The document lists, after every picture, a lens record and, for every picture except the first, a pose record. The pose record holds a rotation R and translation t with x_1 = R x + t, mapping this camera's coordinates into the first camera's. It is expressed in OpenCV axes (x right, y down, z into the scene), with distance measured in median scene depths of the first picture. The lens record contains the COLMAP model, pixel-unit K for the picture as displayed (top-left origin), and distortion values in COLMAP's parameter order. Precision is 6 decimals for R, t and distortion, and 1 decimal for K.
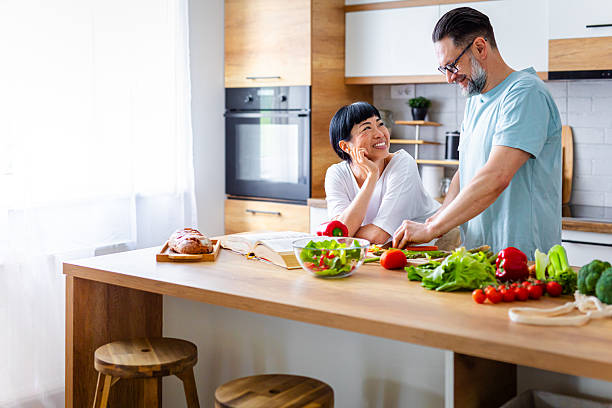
lens RADIAL K [[897.9, 0, 305.2], [0, 897.9, 108.0], [0, 0, 1]] dist [0.008694, 0.026407]
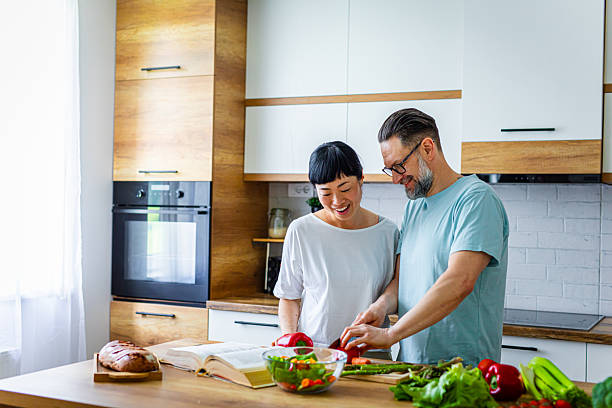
lens RADIAL K [[860.4, 0, 306.0], [0, 860.4, 204.0], [0, 0, 1]] dist [0.008135, 0.021243]
pose [[0.978562, 0.021348, 0.204842, -0.081363], [-0.021254, 0.999771, -0.002661, -0.000835], [-0.204852, -0.001750, 0.978791, 0.088135]]
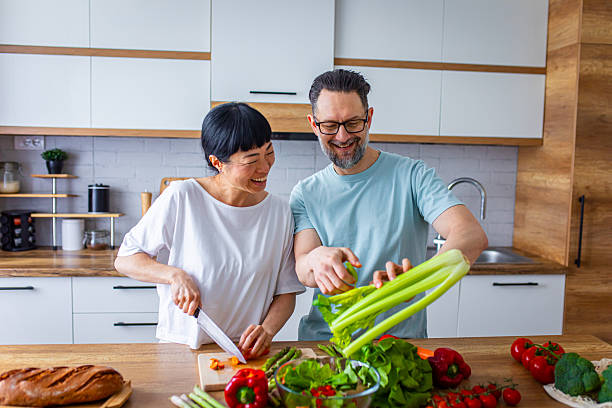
lens RADIAL K [[586.8, 0, 306.0], [0, 586.8, 204.0], [0, 0, 1]] dist [-0.060906, 0.089056]
pose [[0.698807, -0.053444, 0.713311, -0.140065], [-0.021053, 0.995236, 0.095193, -0.019353], [-0.715000, -0.081539, 0.694353, 0.368601]]
